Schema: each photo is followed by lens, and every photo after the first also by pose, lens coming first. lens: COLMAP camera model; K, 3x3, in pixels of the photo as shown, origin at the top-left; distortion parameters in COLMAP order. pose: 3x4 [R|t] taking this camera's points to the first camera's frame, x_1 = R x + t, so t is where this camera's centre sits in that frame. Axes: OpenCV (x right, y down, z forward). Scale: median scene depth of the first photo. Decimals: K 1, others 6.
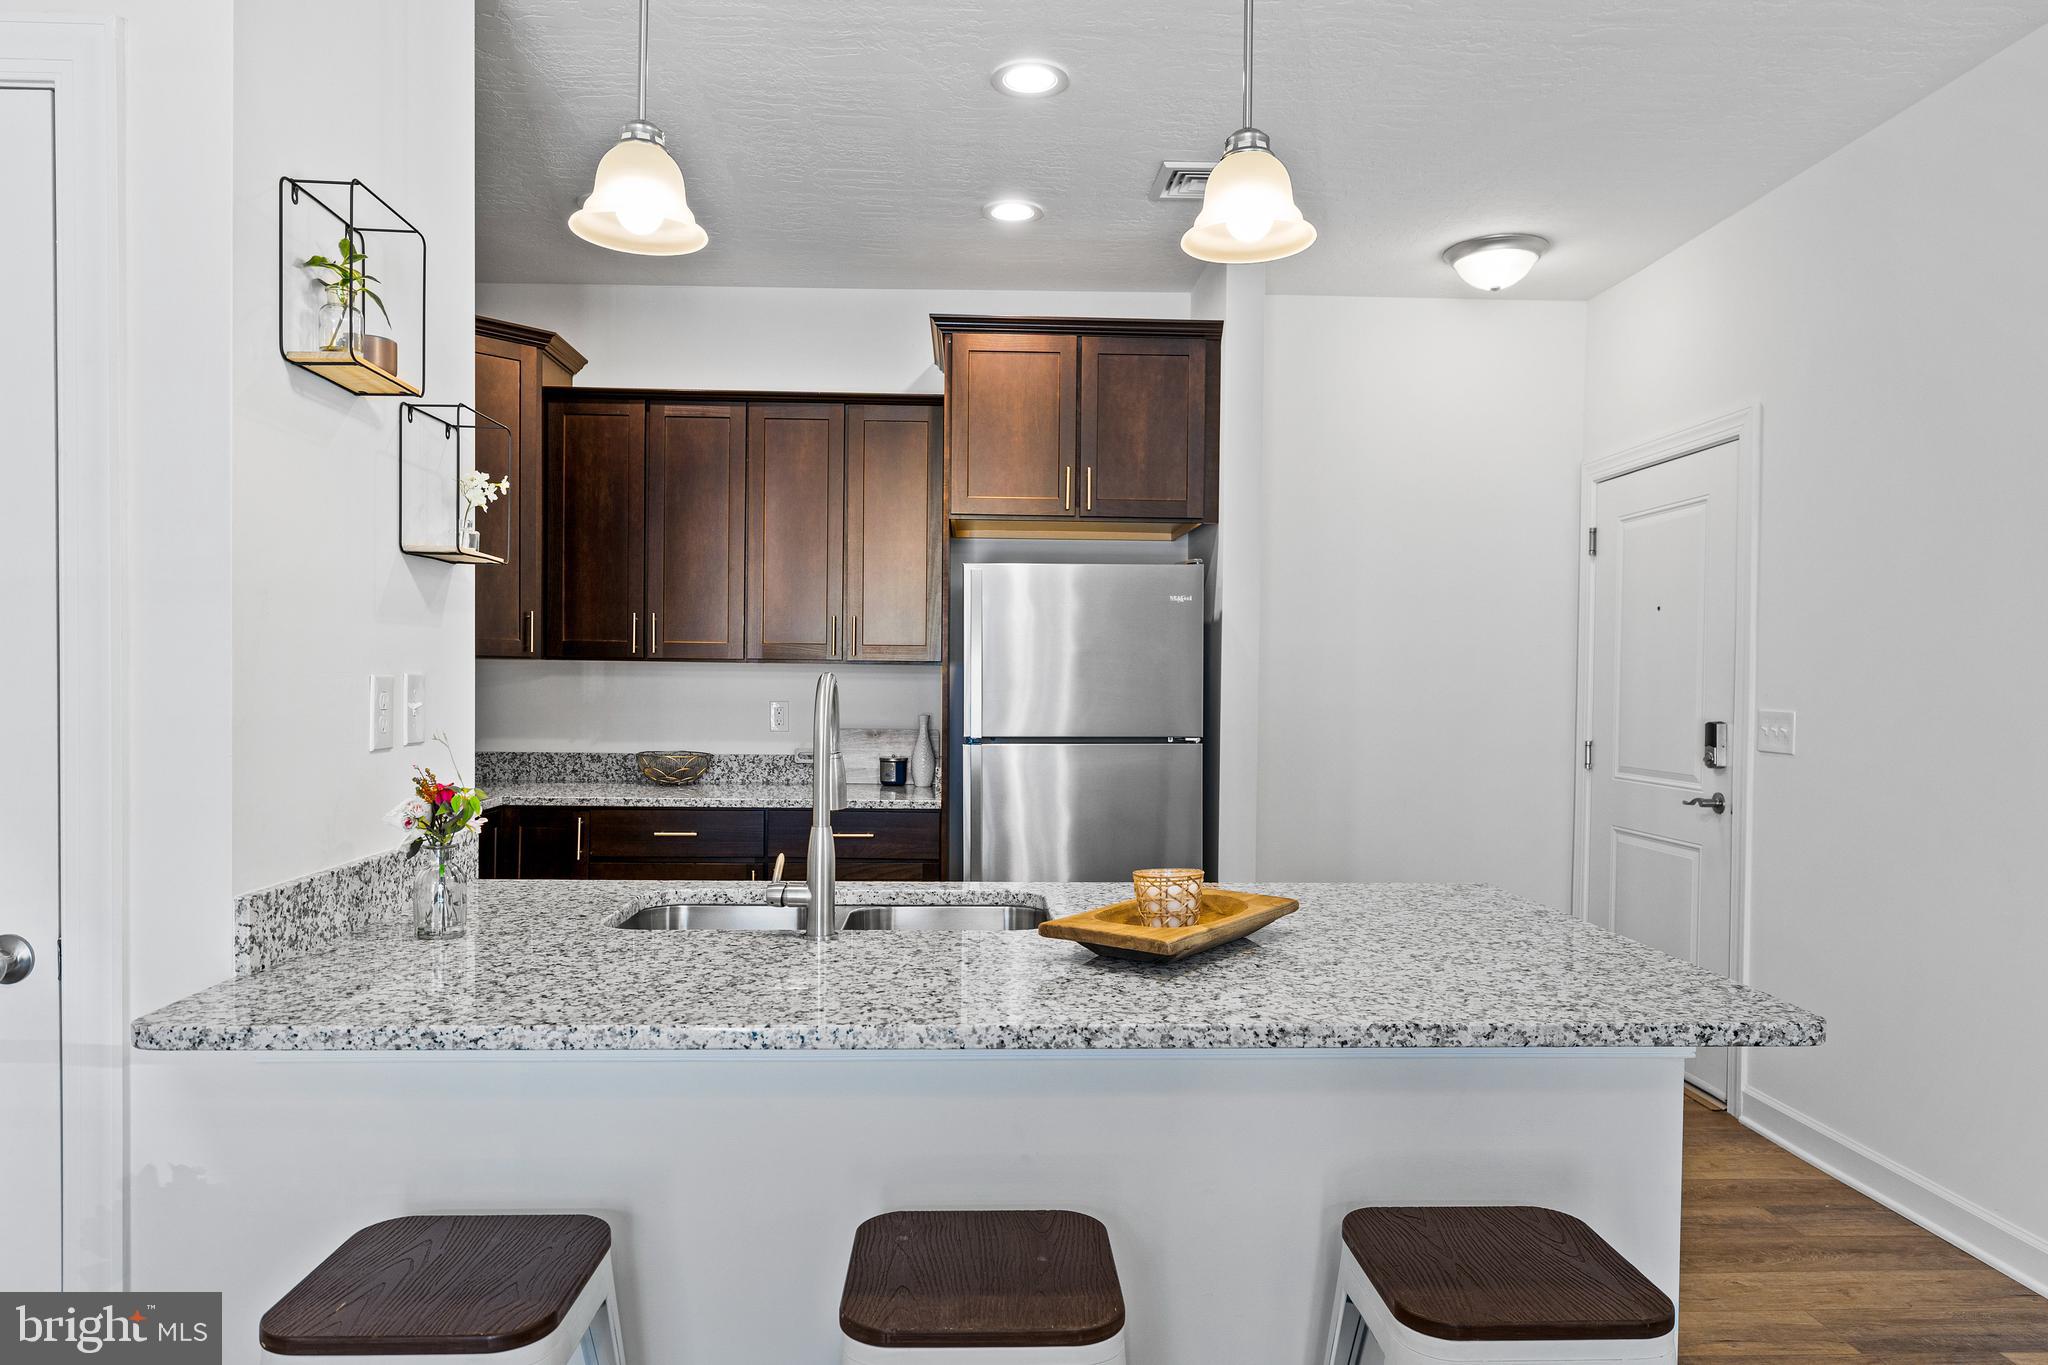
lens RADIAL K [[1315.7, 0, 1021.4], [0, 1315.7, 703.3], [0, 0, 1]] dist [-0.004276, 0.001626]
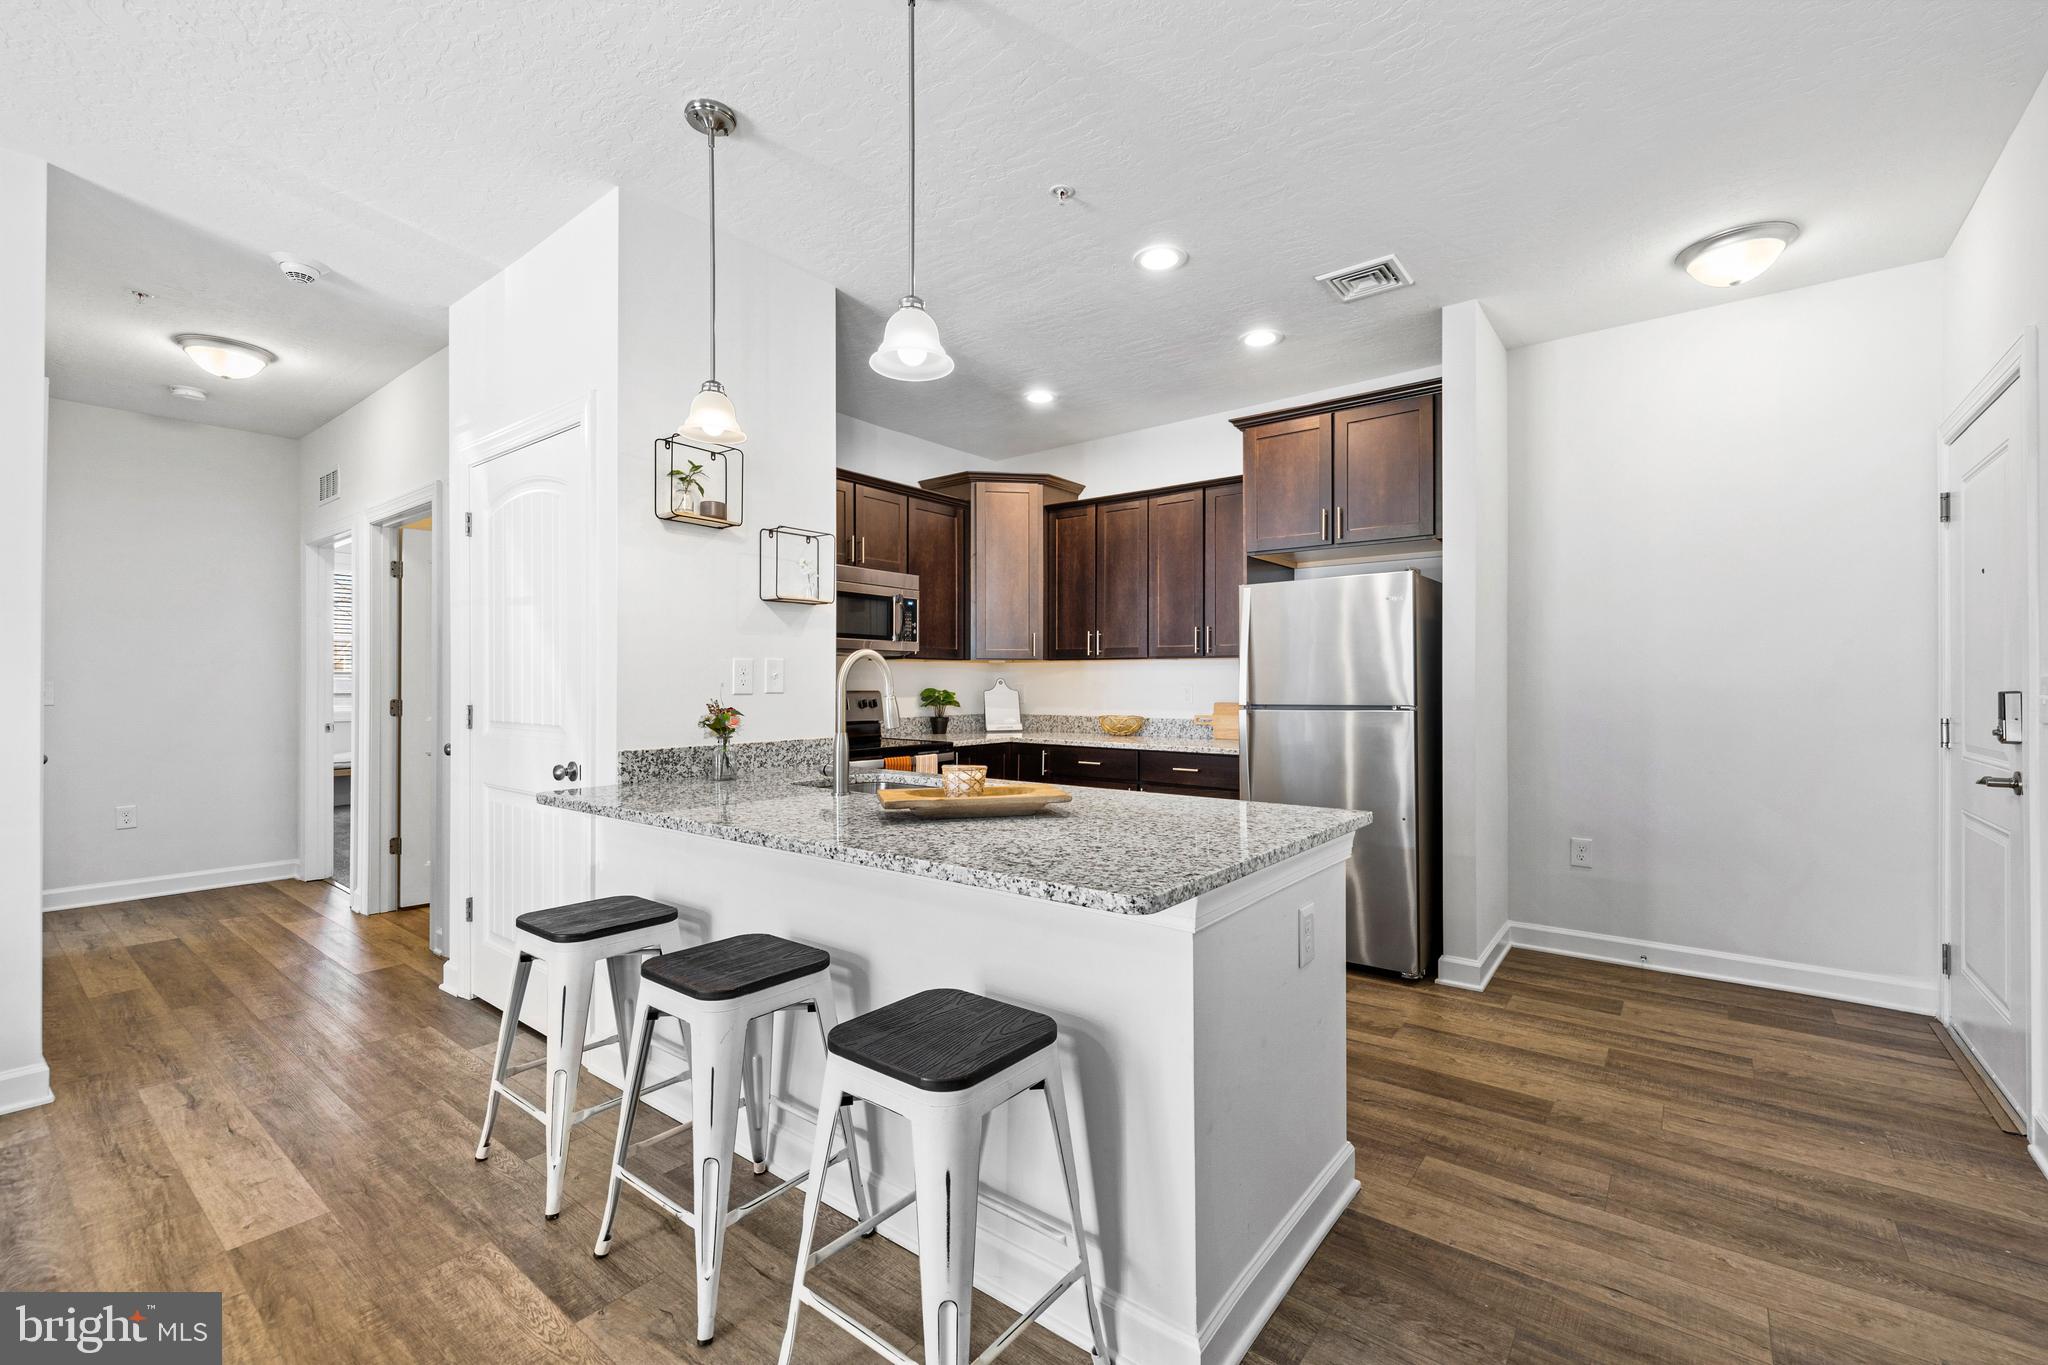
lens RADIAL K [[865.4, 0, 1027.5], [0, 865.4, 676.6], [0, 0, 1]] dist [0.002624, -0.000464]
pose [[0.762980, -0.015670, -0.646232, 0.370043], [-0.004545, 0.999551, -0.029604, 0.022569], [0.646406, 0.025525, 0.762567, 0.113099]]
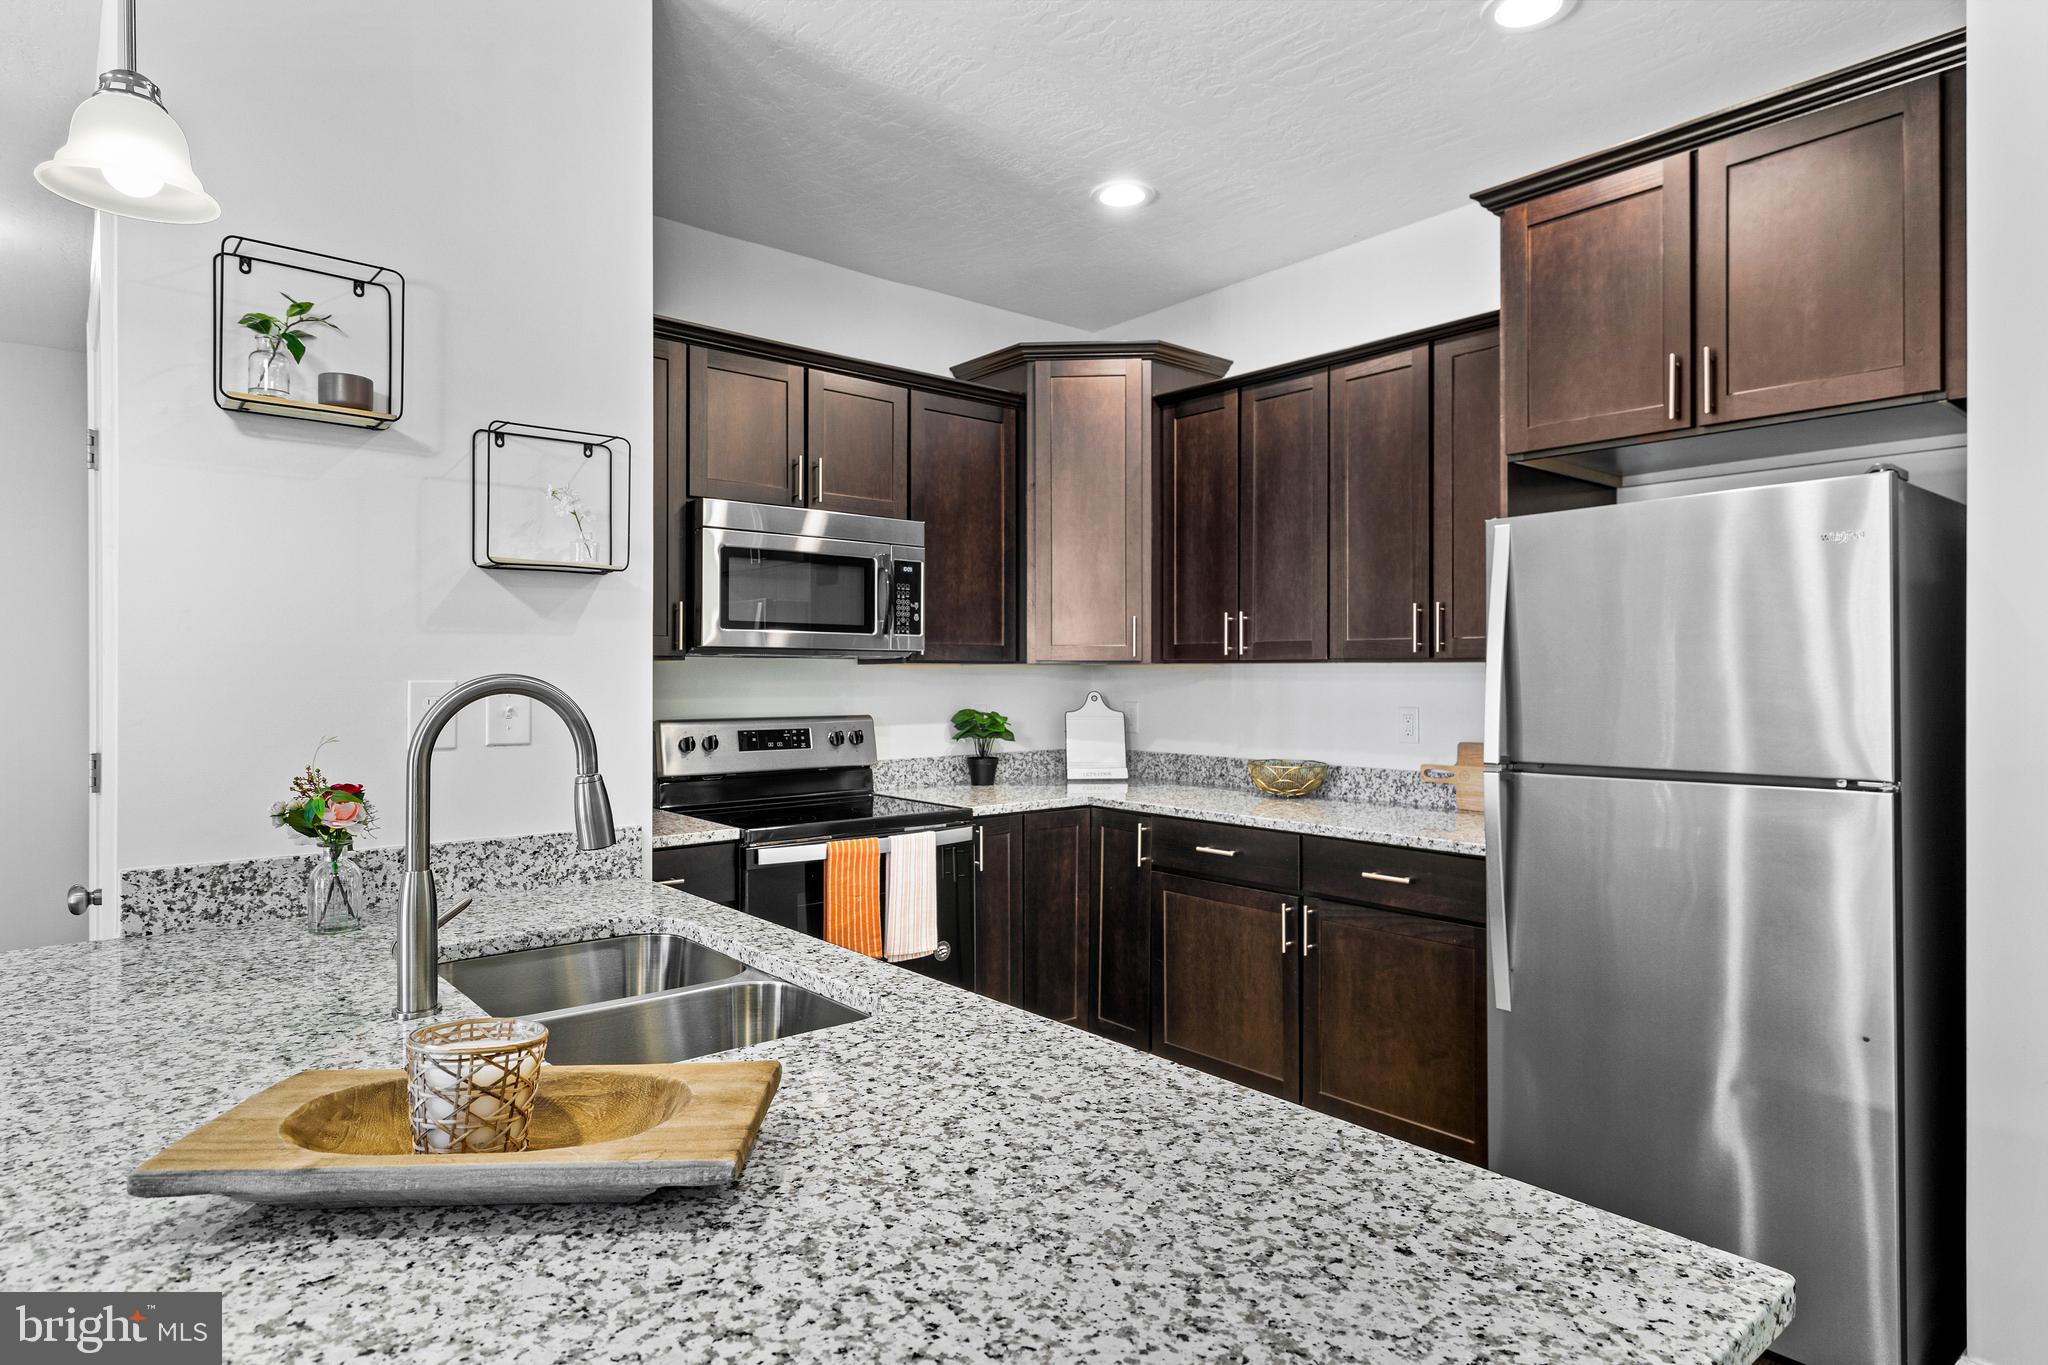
lens RADIAL K [[1146.9, 0, 1019.2], [0, 1146.9, 670.1], [0, 0, 1]] dist [0.005303, -0.000978]
pose [[0.612191, -0.013201, -0.790600, 0.278059], [-0.009935, 0.999653, -0.024385, -0.005788], [0.790648, 0.022783, 0.611847, 0.387359]]
